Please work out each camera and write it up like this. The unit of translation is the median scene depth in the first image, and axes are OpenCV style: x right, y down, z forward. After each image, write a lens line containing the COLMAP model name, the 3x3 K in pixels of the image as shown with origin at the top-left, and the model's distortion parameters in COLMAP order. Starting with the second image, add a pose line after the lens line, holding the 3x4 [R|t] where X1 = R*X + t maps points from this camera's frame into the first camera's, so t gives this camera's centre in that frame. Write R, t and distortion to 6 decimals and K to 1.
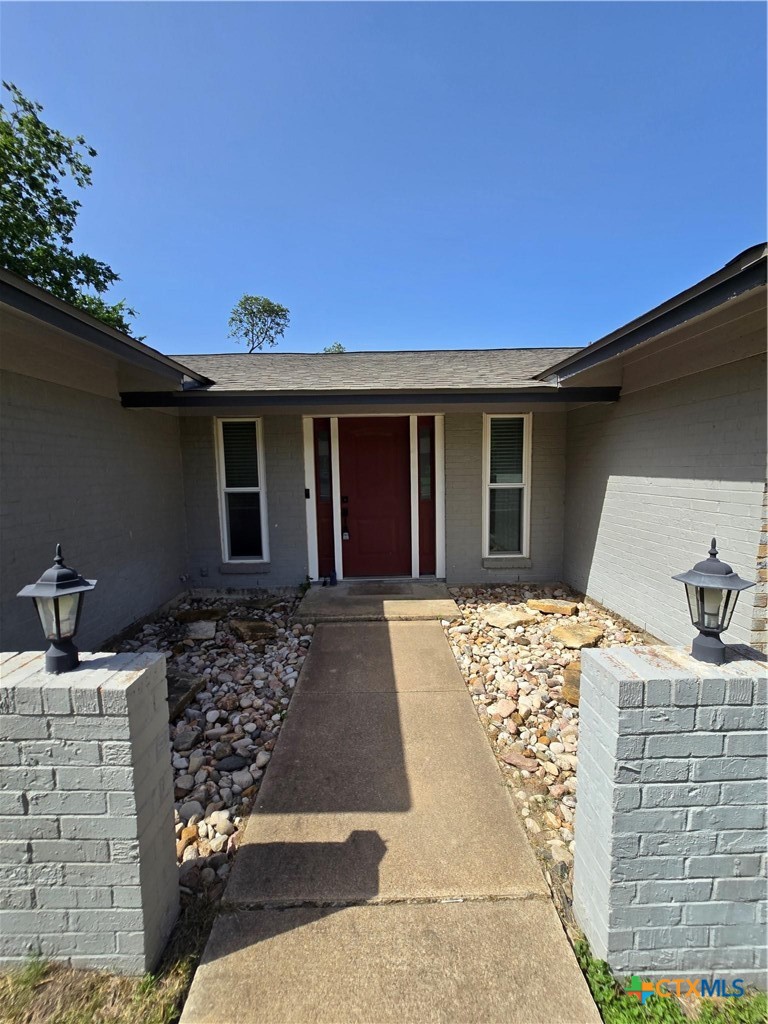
lens RADIAL K [[416.3, 0, 384.0], [0, 416.3, 512.0], [0, 0, 1]] dist [0.010295, -0.000085]
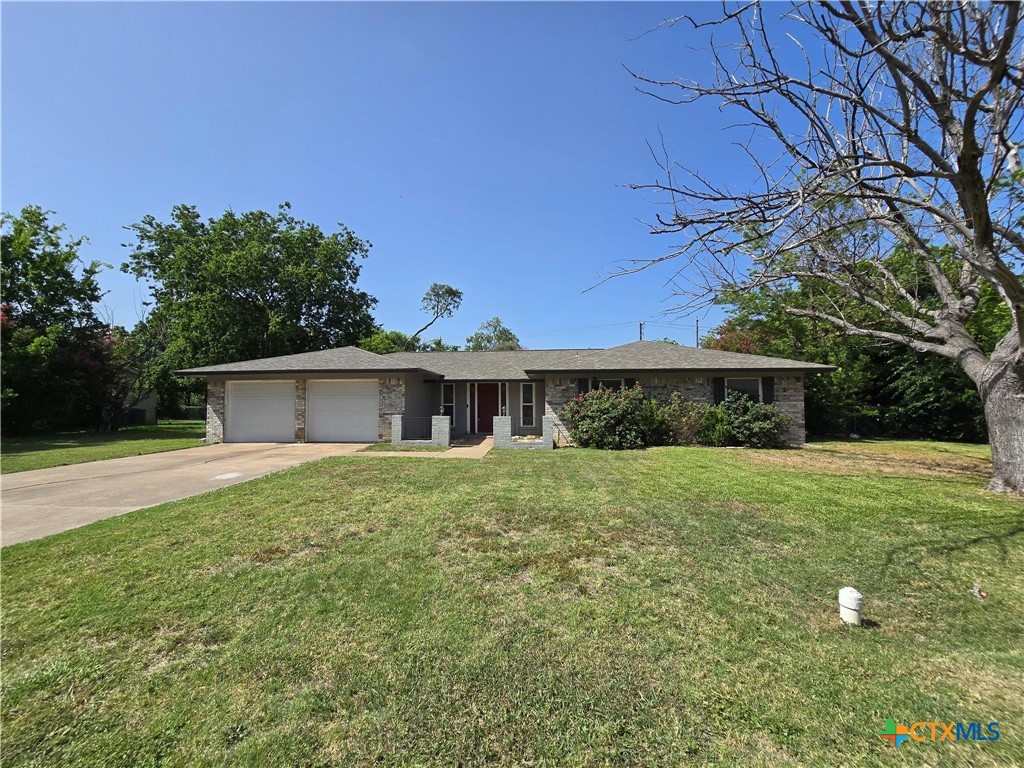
lens RADIAL K [[409.4, 0, 522.8], [0, 409.4, 403.0], [0, 0, 1]] dist [0.014427, 0.000062]
pose [[0.997837, 0.011465, -0.064733, 0.177407], [-0.017878, 0.994889, -0.099383, 0.093888], [0.063263, 0.100325, 0.992941, -0.844311]]
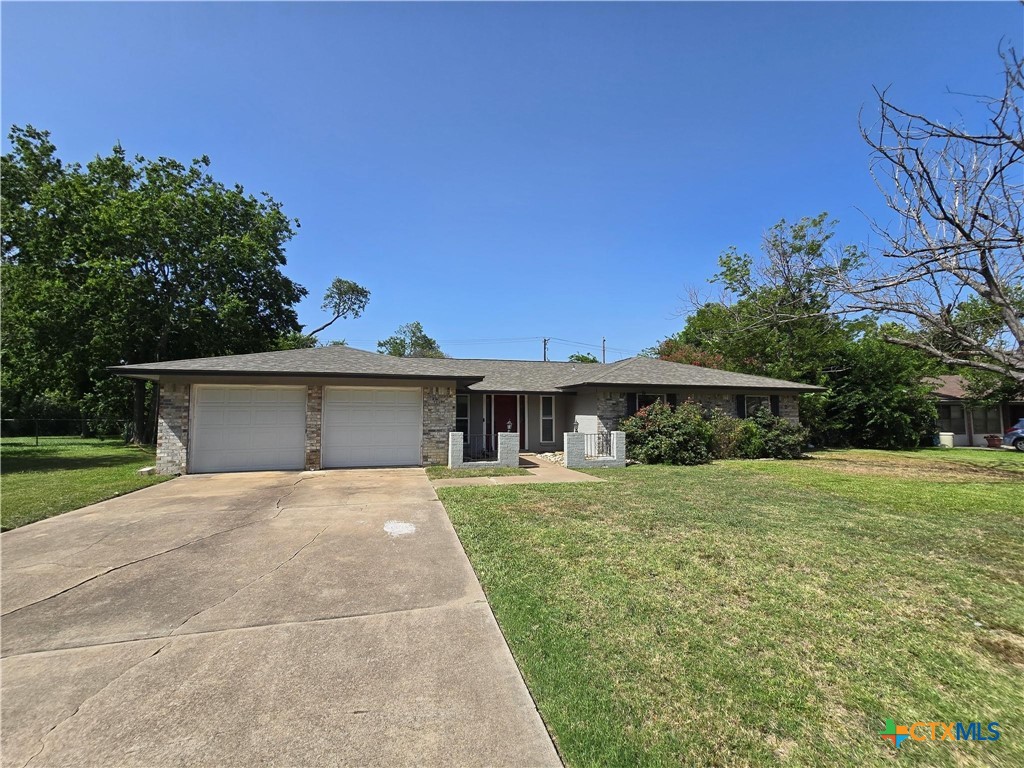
lens RADIAL K [[416.3, 0, 512.0], [0, 416.3, 384.0], [0, 0, 1]] dist [0.010295, -0.000085]
pose [[0.965194, 0.036781, 0.258935, -0.286439], [0.009510, 0.984471, -0.175289, 0.082906], [-0.261361, 0.171650, 0.949856, -0.712723]]
